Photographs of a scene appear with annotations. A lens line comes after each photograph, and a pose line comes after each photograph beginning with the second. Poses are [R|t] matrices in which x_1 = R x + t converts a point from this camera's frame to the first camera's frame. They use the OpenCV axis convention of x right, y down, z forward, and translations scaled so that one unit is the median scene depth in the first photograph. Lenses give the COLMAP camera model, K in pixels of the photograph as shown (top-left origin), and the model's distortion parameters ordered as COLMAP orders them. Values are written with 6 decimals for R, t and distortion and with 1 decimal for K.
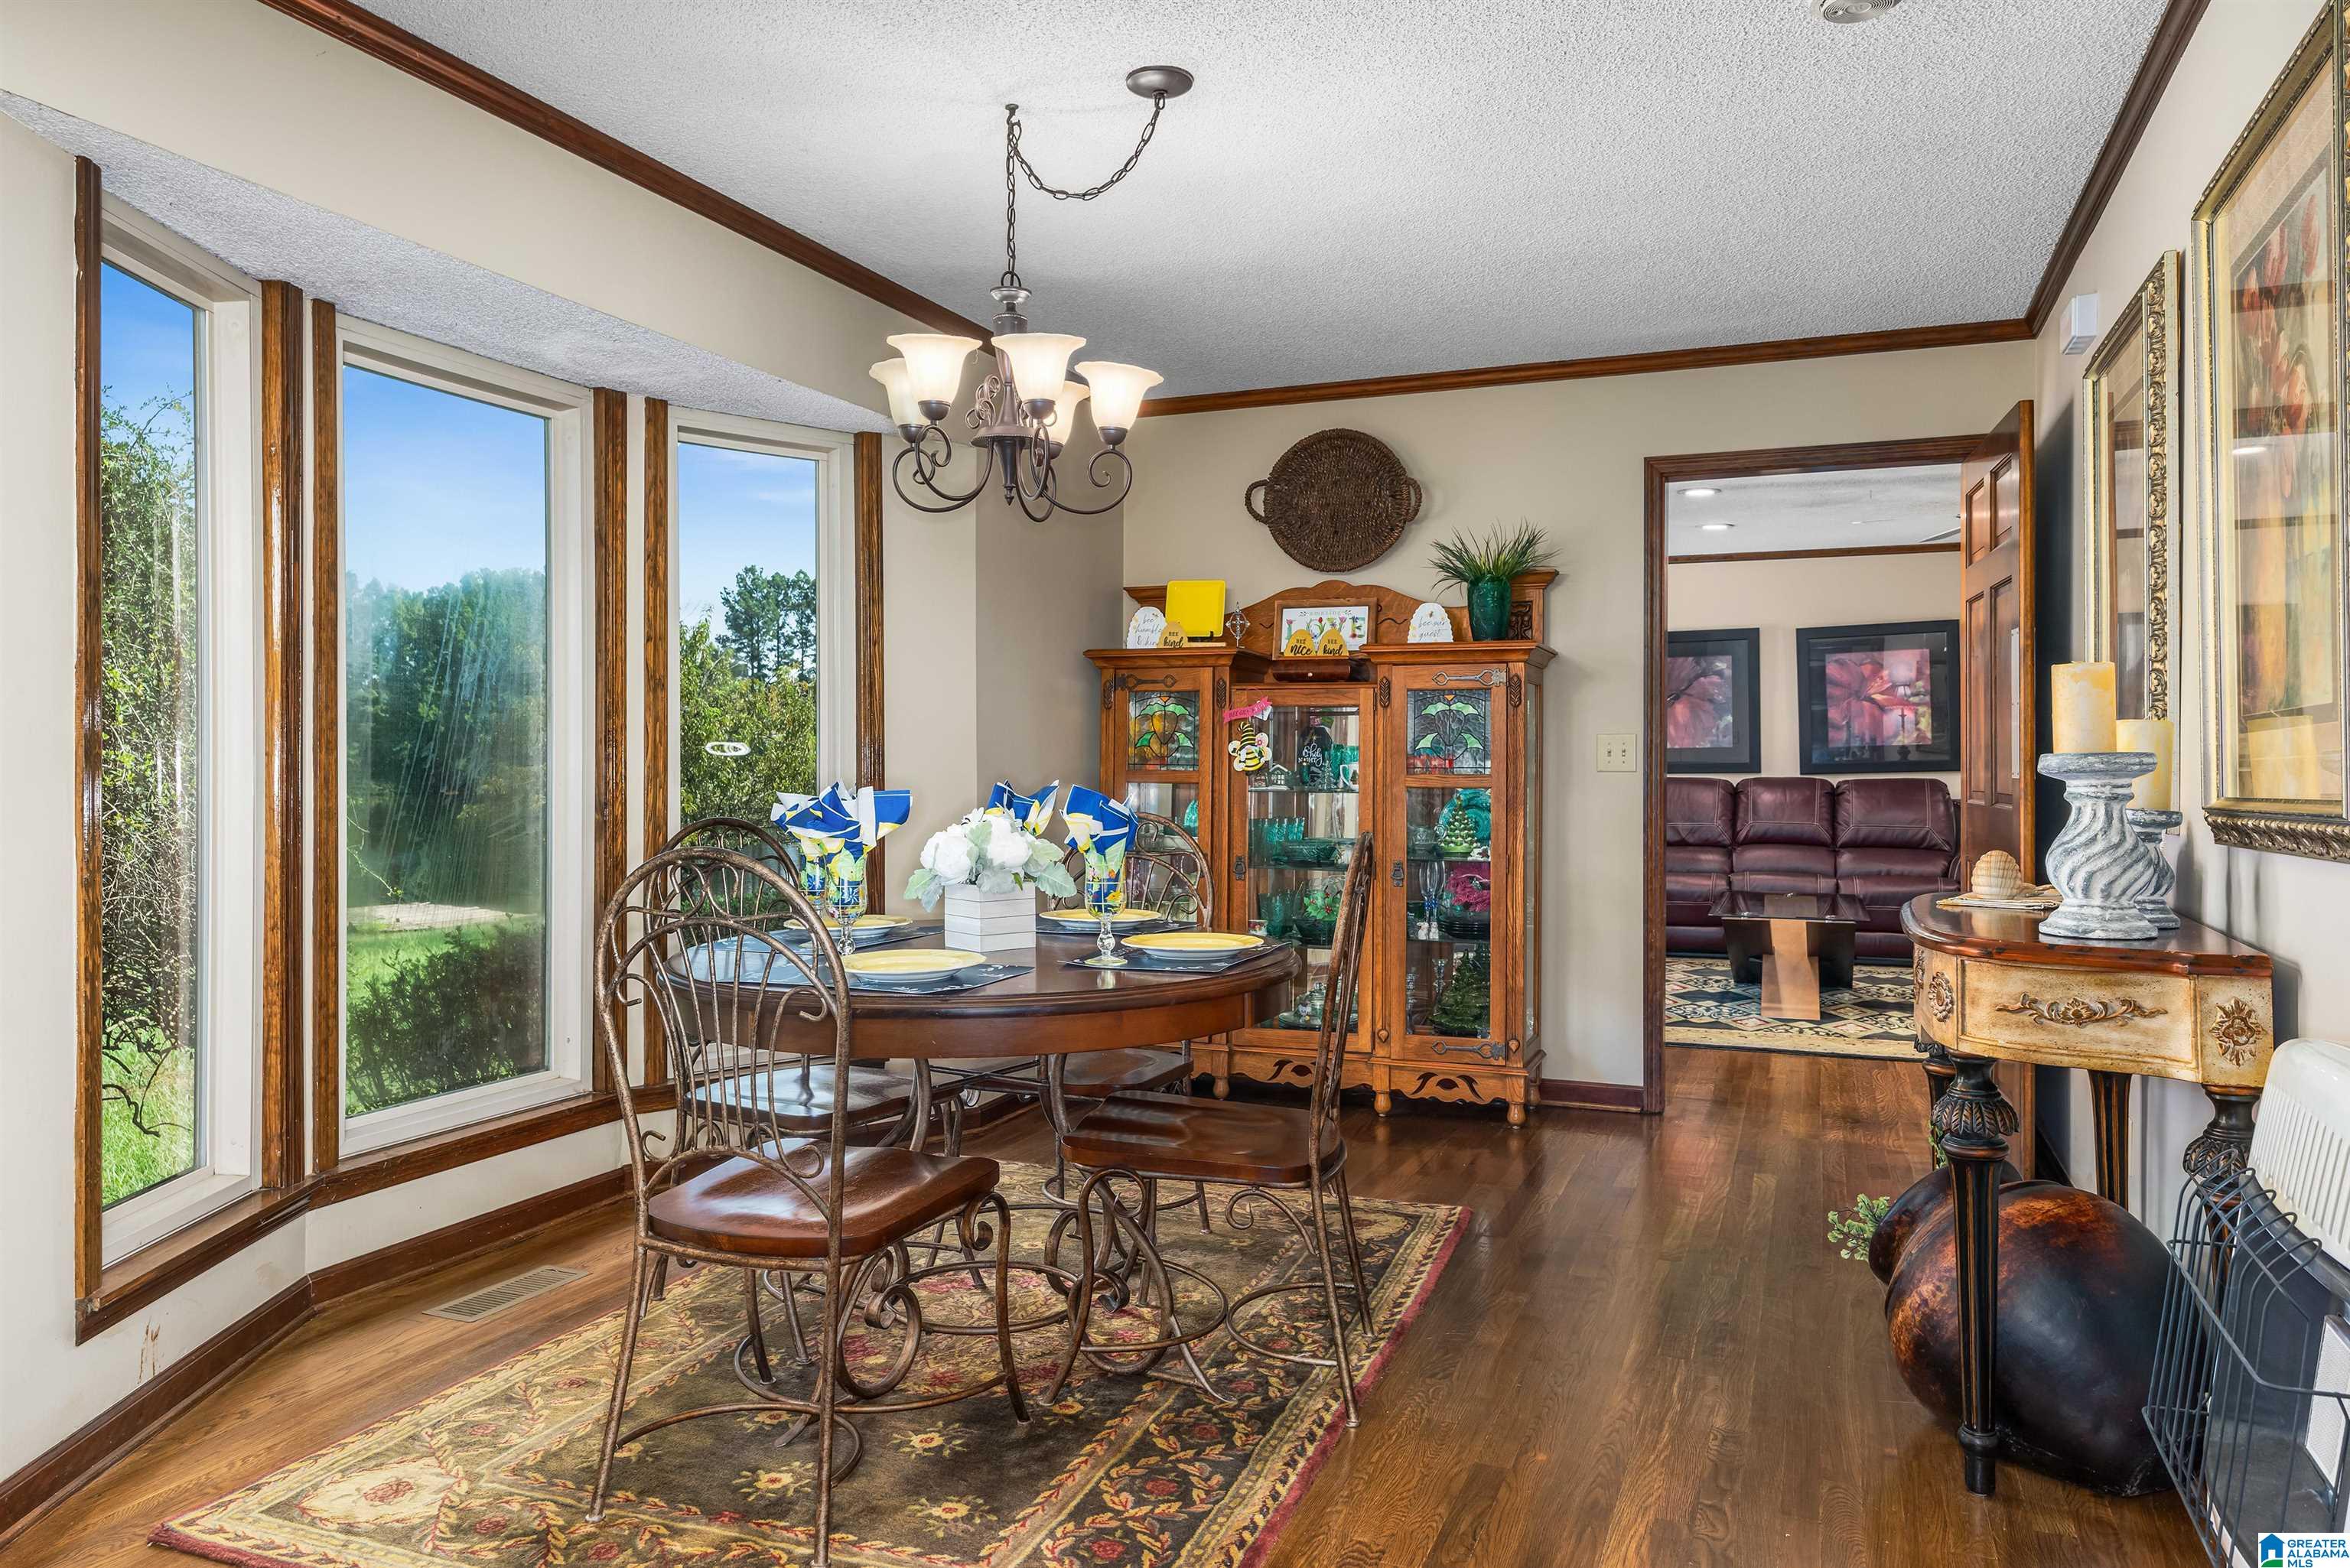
lens RADIAL K [[1496.8, 0, 1171.2], [0, 1496.8, 780.2], [0, 0, 1]] dist [-0.010393, -0.000261]
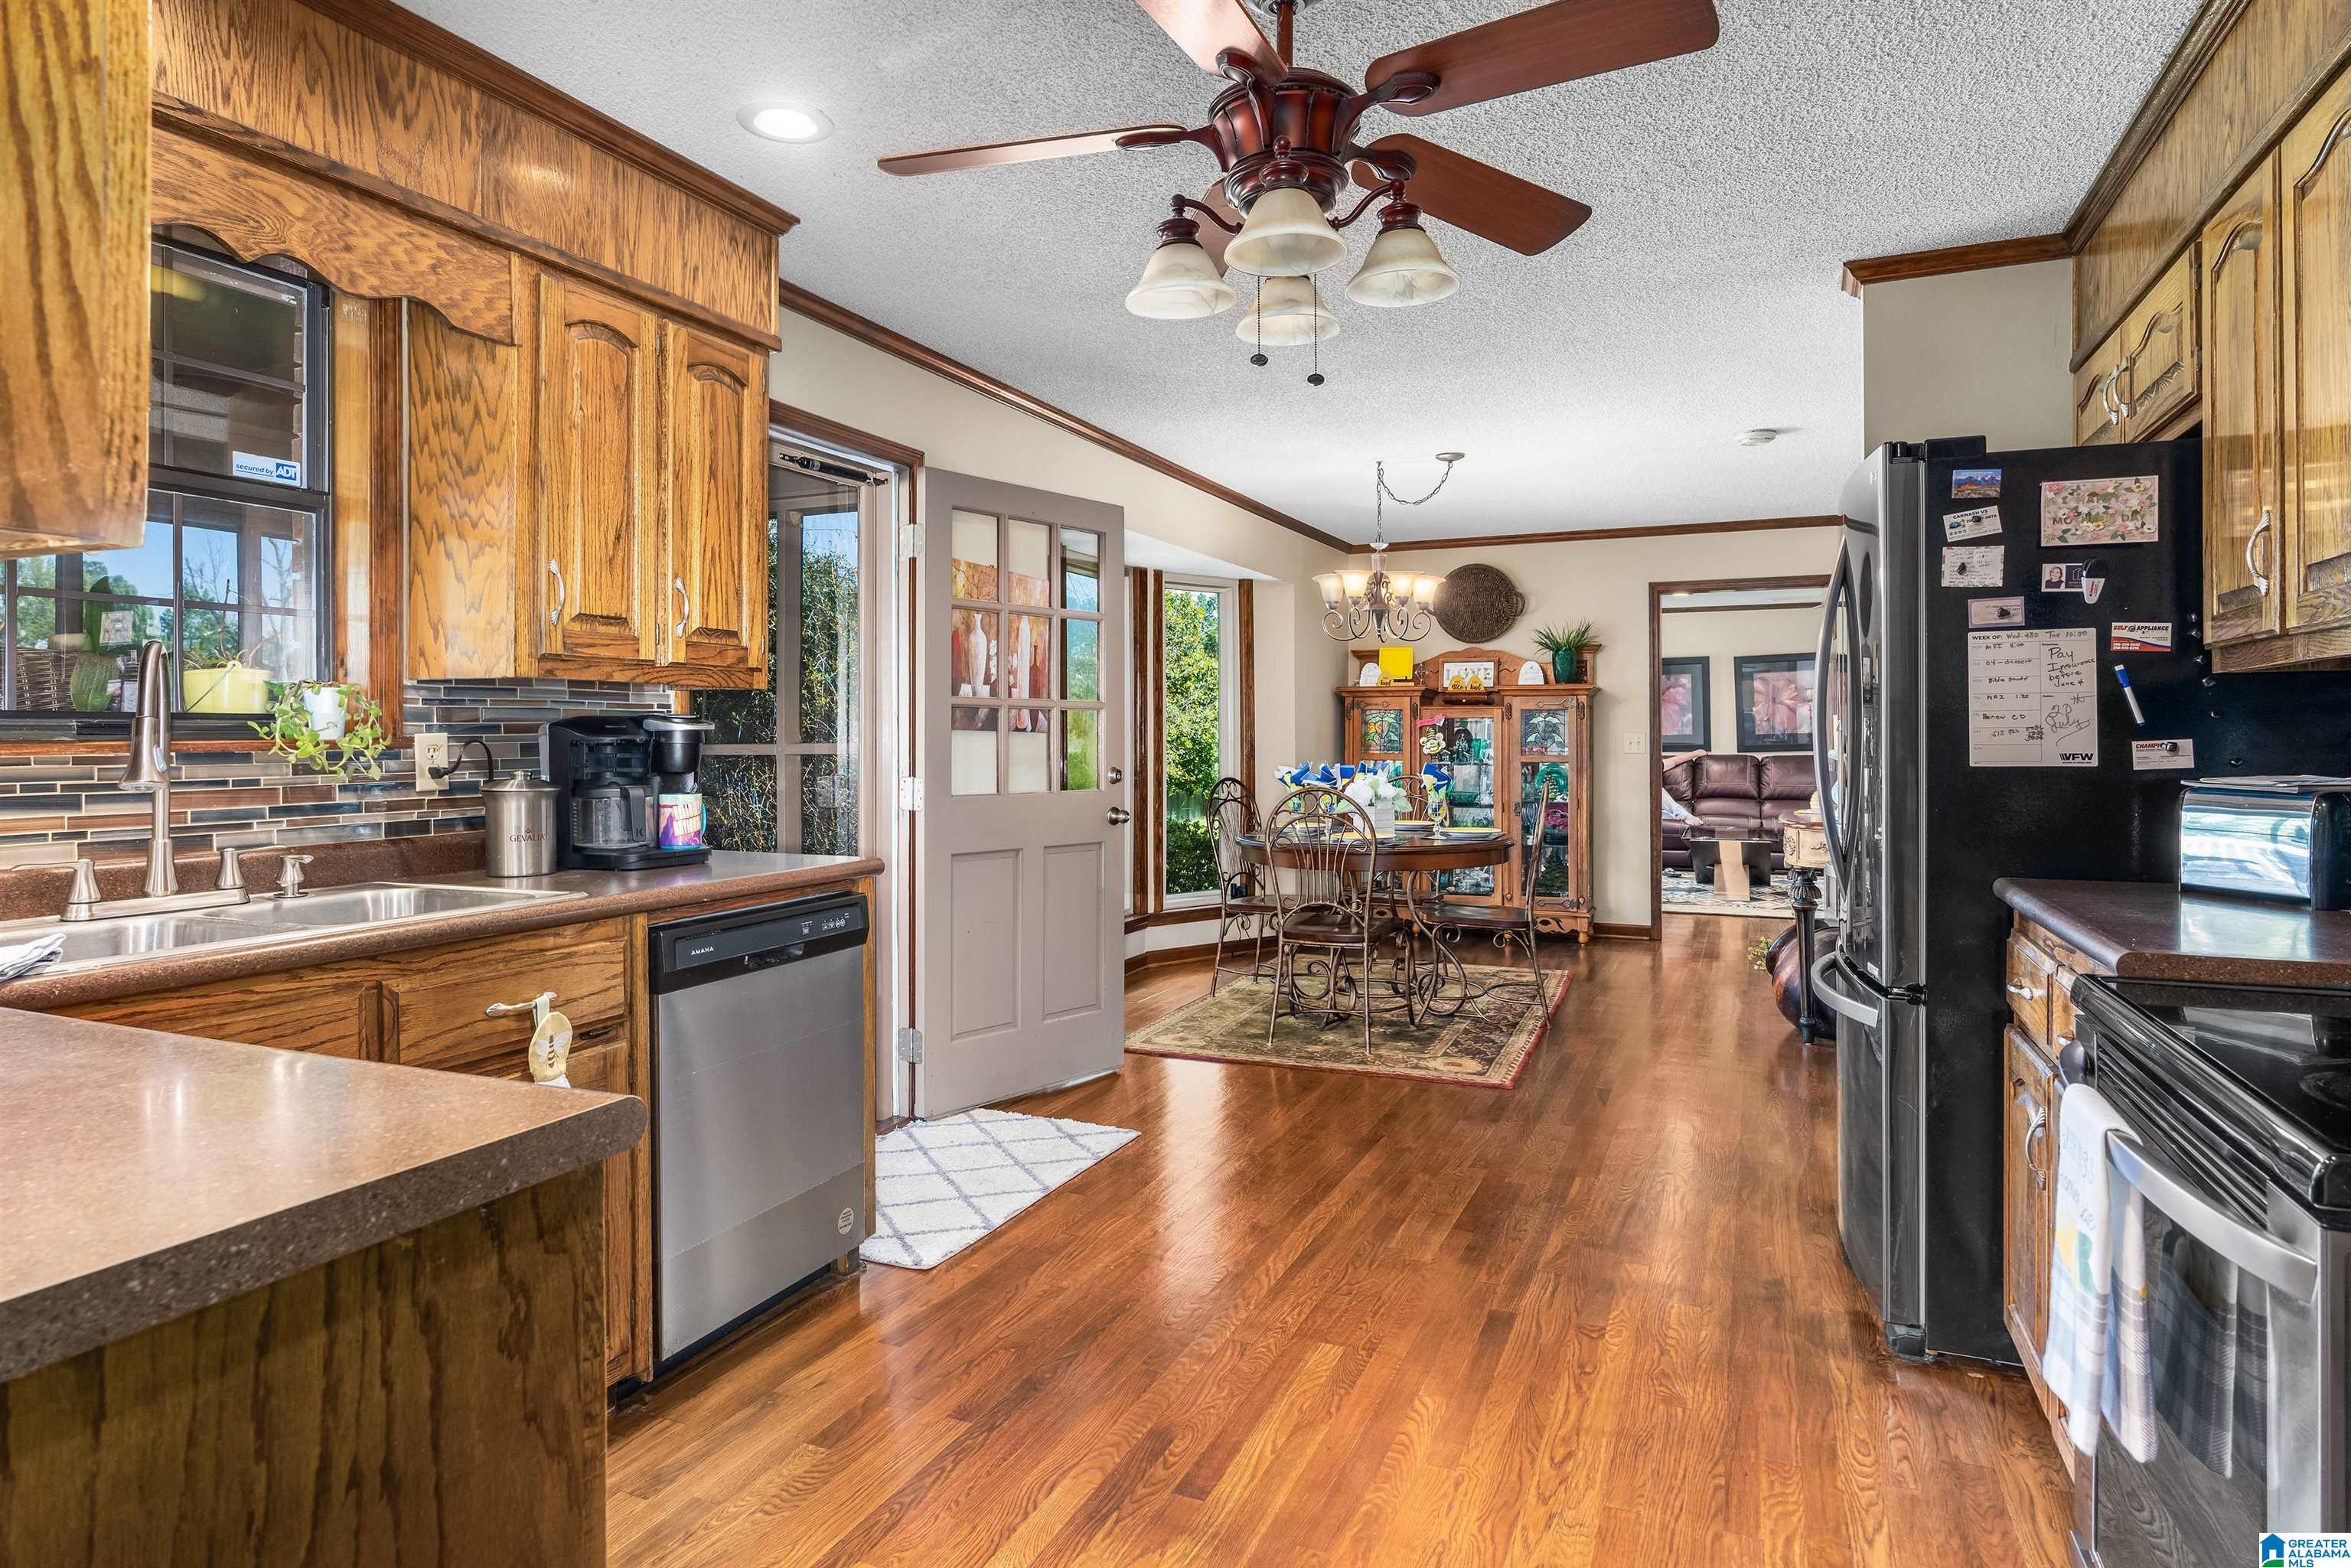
lens RADIAL K [[1236.4, 0, 1192.4], [0, 1236.4, 739.6], [0, 0, 1]] dist [-0.014023, -0.002957]
pose [[0.999790, -0.003451, -0.020177, -0.198049], [0.003200, 0.999917, -0.012455, -0.005430], [0.020218, 0.012388, 0.999719, -0.485603]]
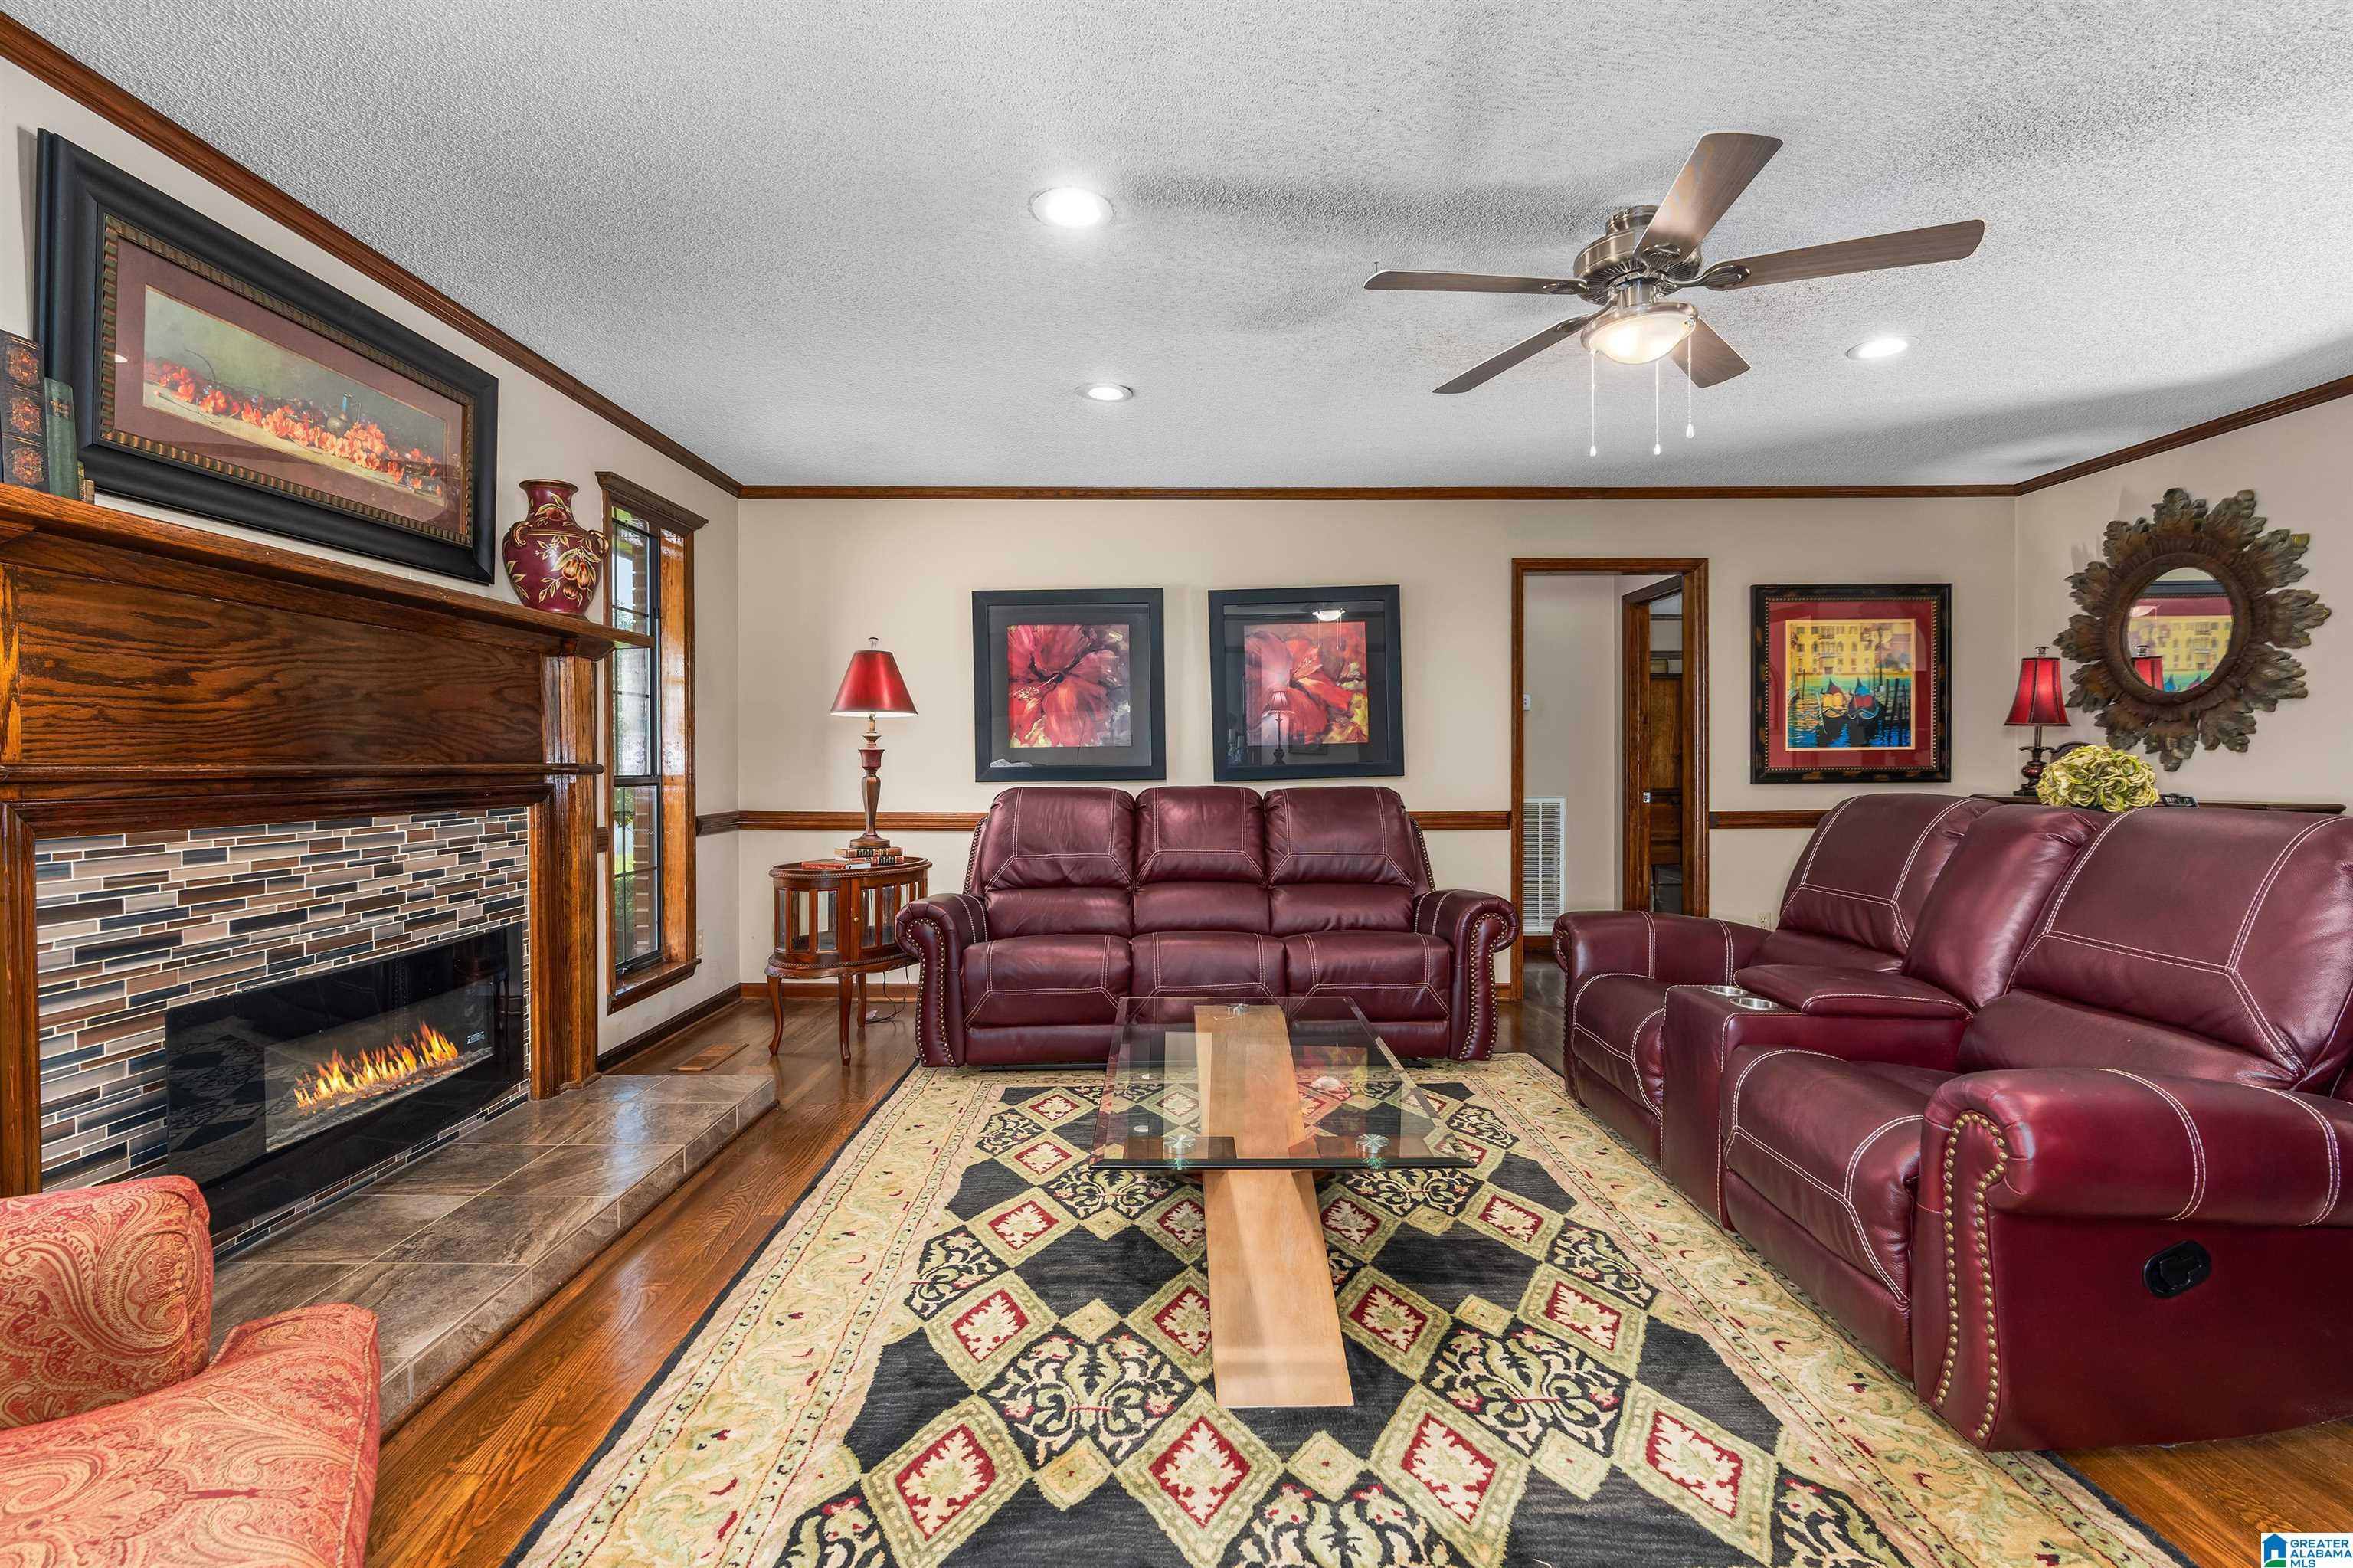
lens RADIAL K [[1066.2, 0, 1179.3], [0, 1066.2, 770.7], [0, 0, 1]] dist [-0.009201, 0.000536]
pose [[0.915728, -0.003190, 0.401786, 0.339472], [0.006537, 0.999954, -0.006959, -0.010628], [-0.401746, 0.008999, 0.915707, 0.928501]]
